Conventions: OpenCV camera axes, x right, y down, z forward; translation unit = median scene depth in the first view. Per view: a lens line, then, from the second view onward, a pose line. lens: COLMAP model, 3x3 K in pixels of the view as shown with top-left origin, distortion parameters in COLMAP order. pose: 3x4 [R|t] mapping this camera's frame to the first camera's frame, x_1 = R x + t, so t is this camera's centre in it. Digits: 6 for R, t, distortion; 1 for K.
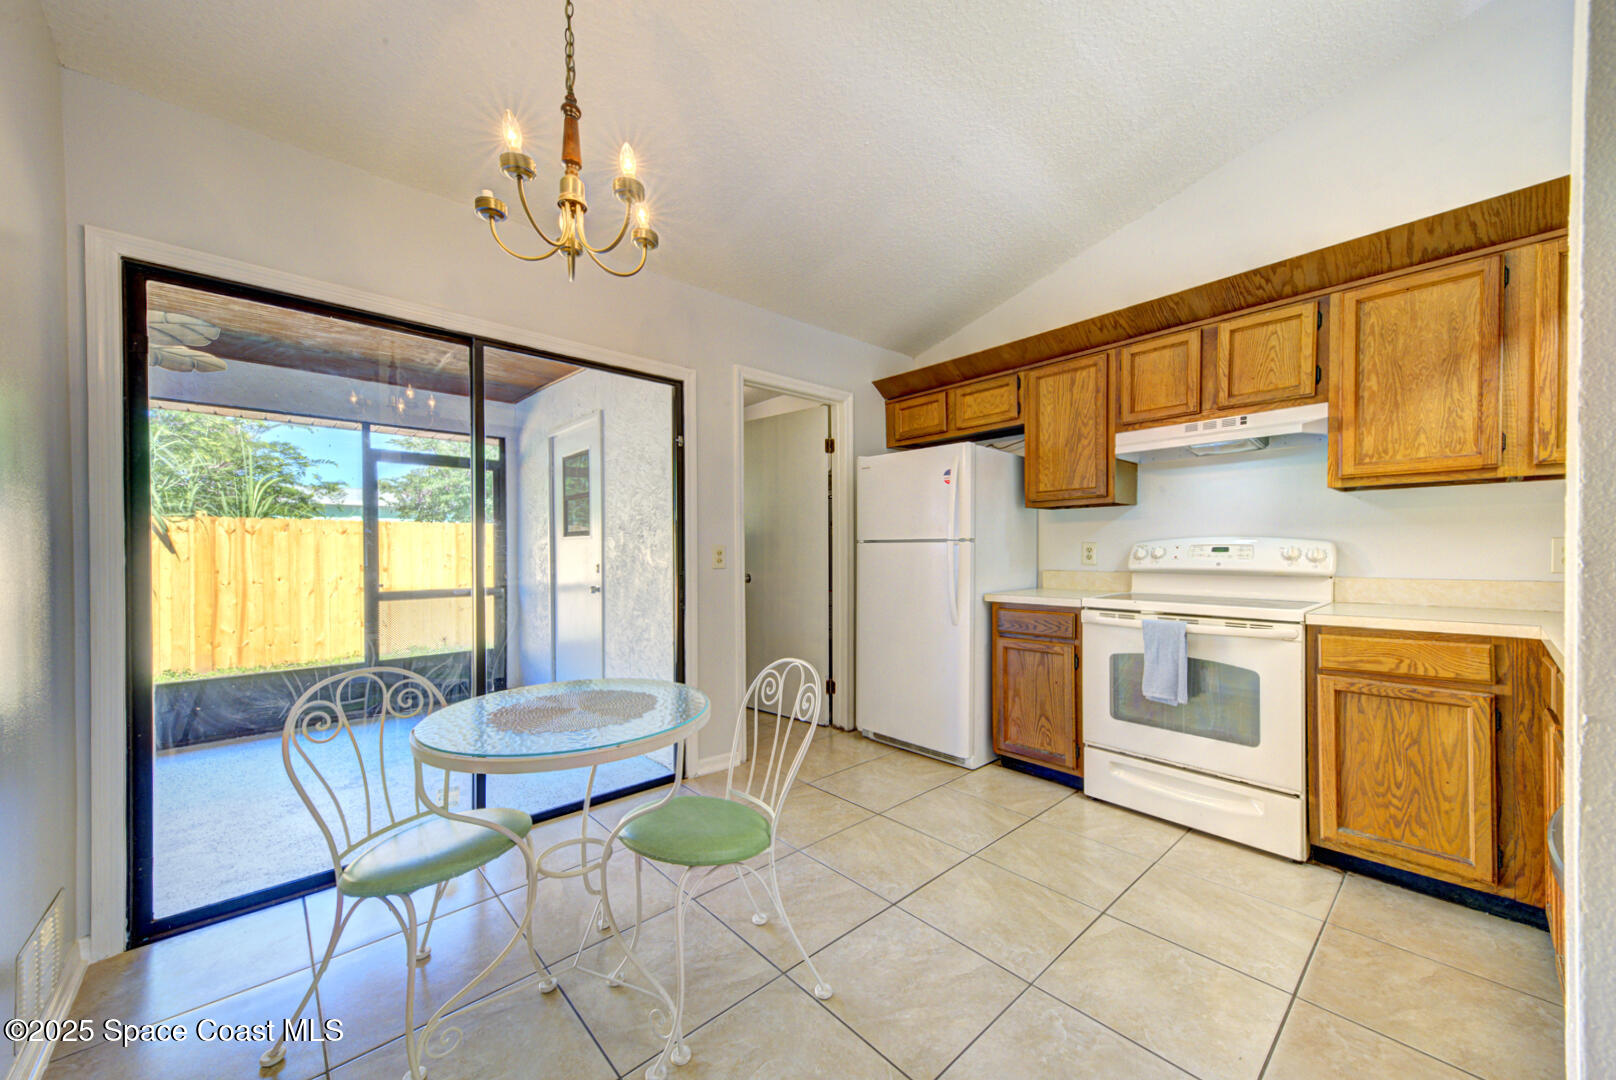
lens RADIAL K [[594.1, 0, 805.3], [0, 594.1, 554.9], [0, 0, 1]] dist [0.026137, 0.000006]
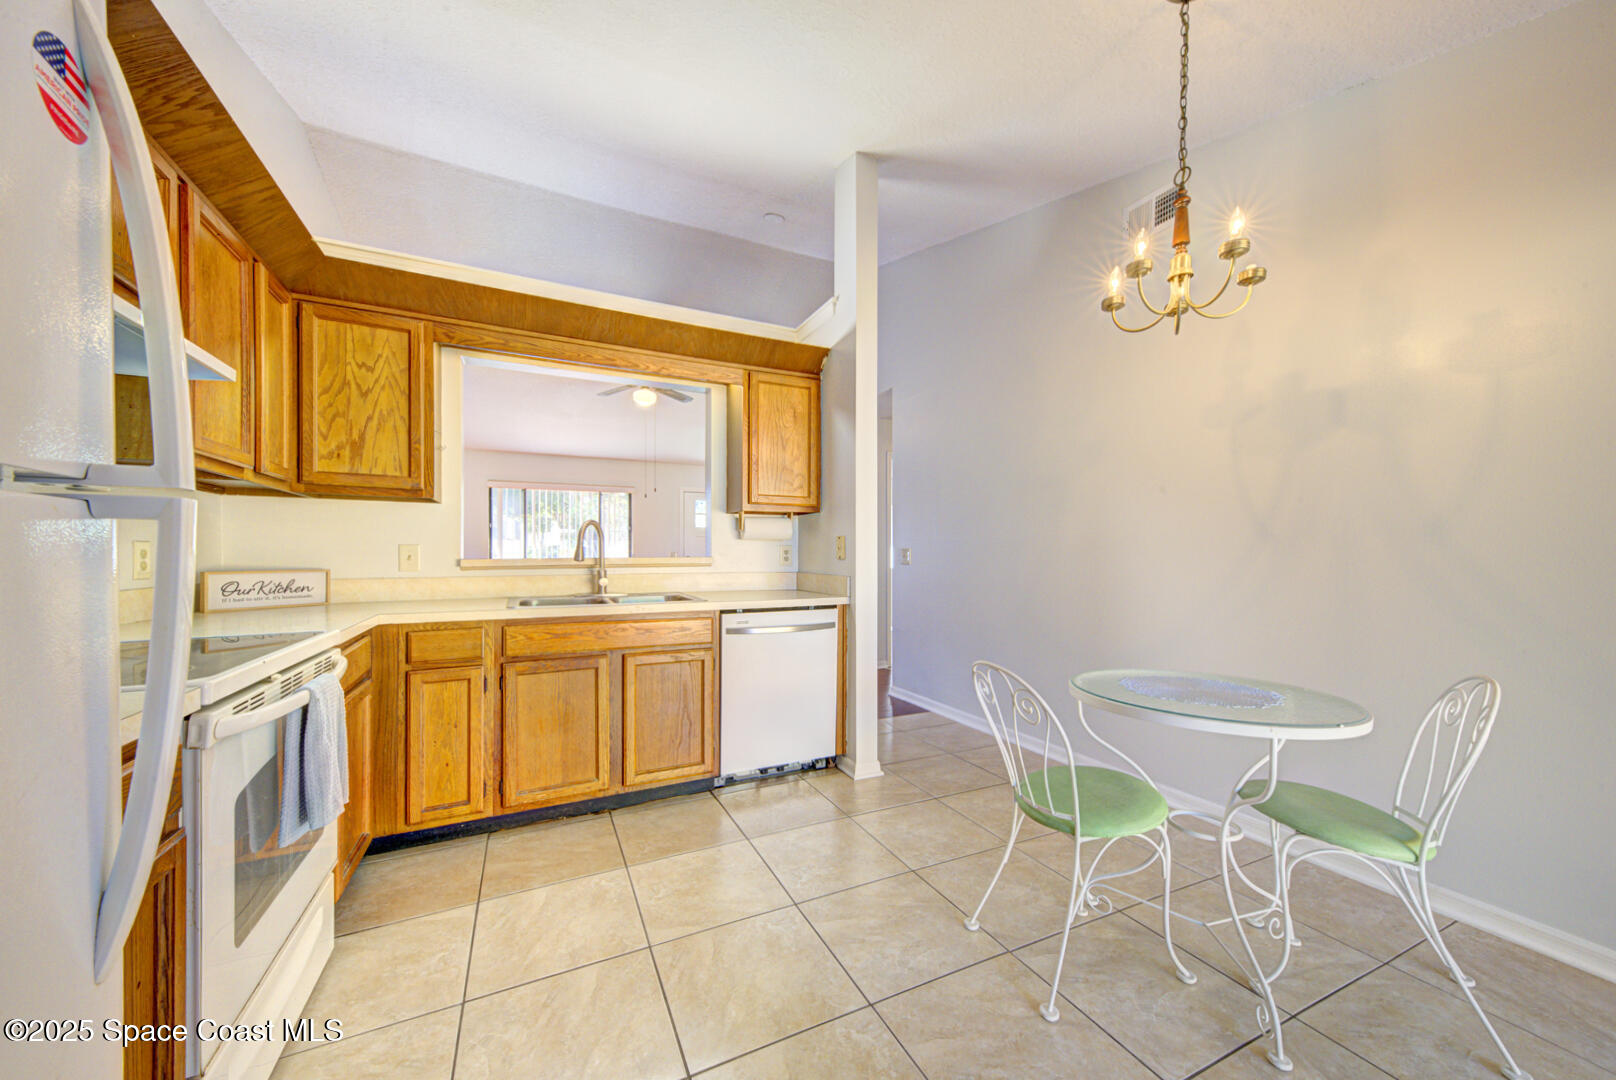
lens RADIAL K [[582.2, 0, 808.8], [0, 582.2, 553.3], [0, 0, 1]] dist [0.024675, -0.000005]
pose [[-0.960026, 0.003308, 0.279890, 0.005084], [0.005249, 0.999967, 0.006185, -0.008451], [-0.279861, 0.007407, -0.960012, 1.247455]]
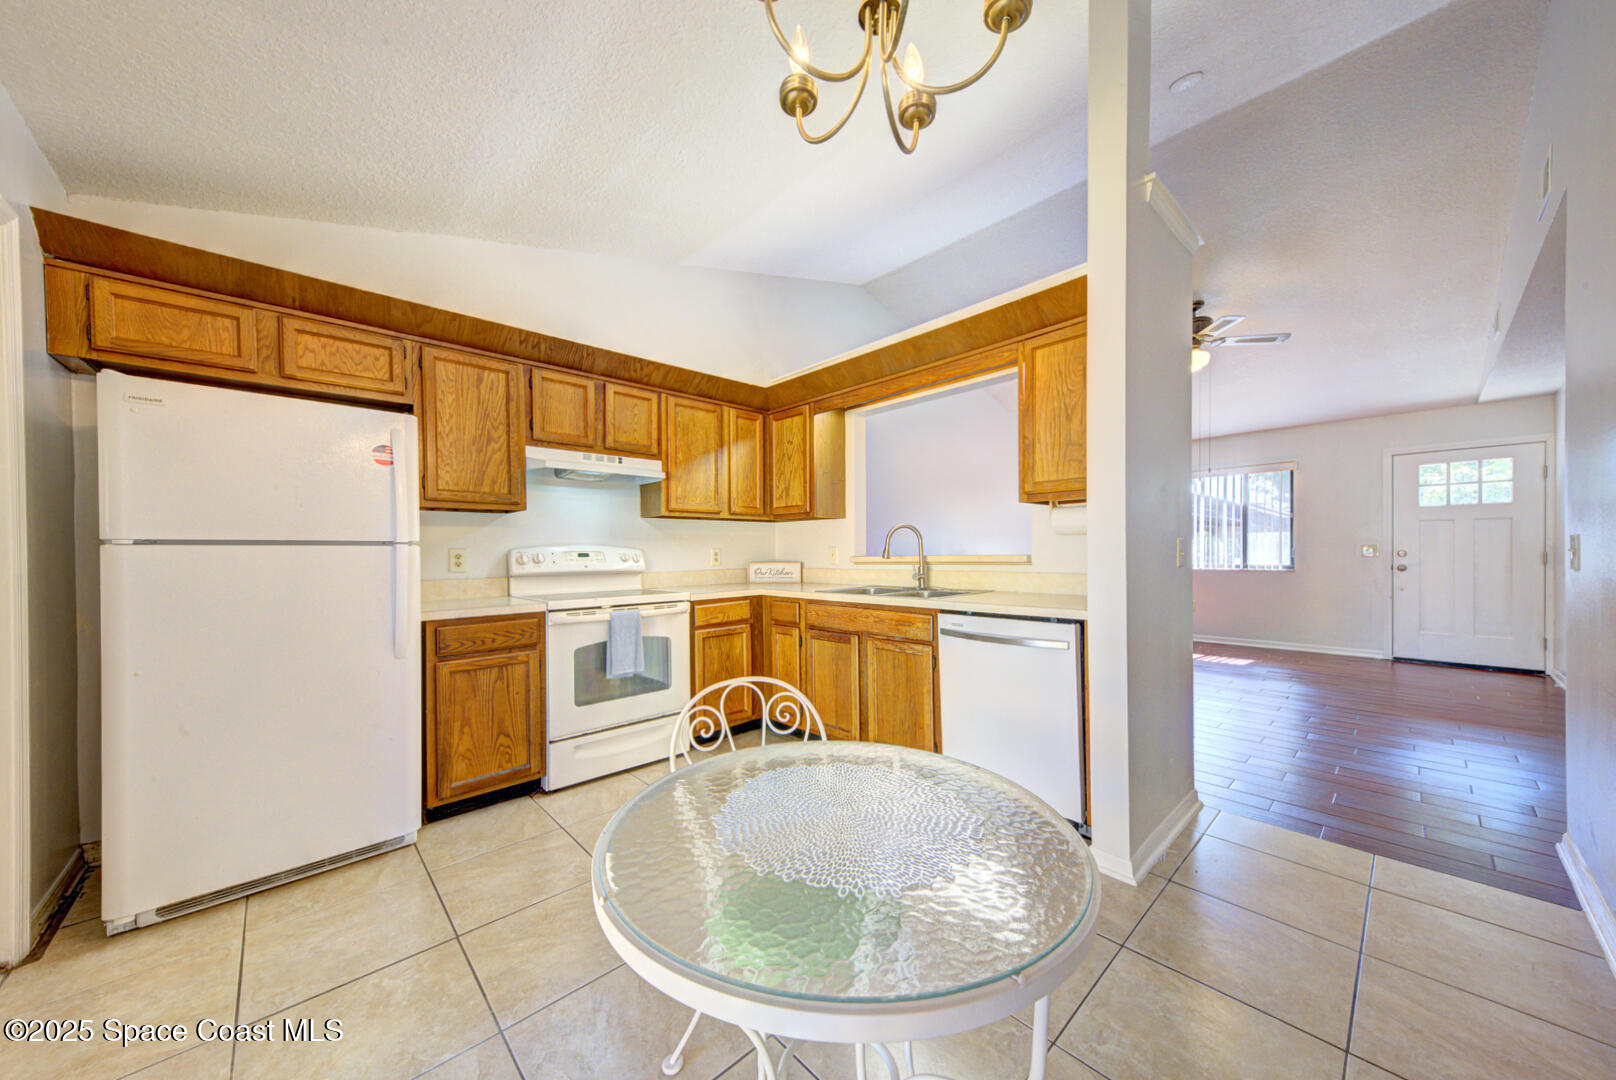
lens RADIAL K [[557.8, 0, 804.9], [0, 557.8, 554.6], [0, 0, 1]] dist [0.031330, -0.006776]
pose [[-0.015192, -0.000439, 0.999884, -0.517720], [0.017269, 0.999851, 0.000701, -0.002894], [-0.999735, 0.017278, -0.015183, 0.568478]]
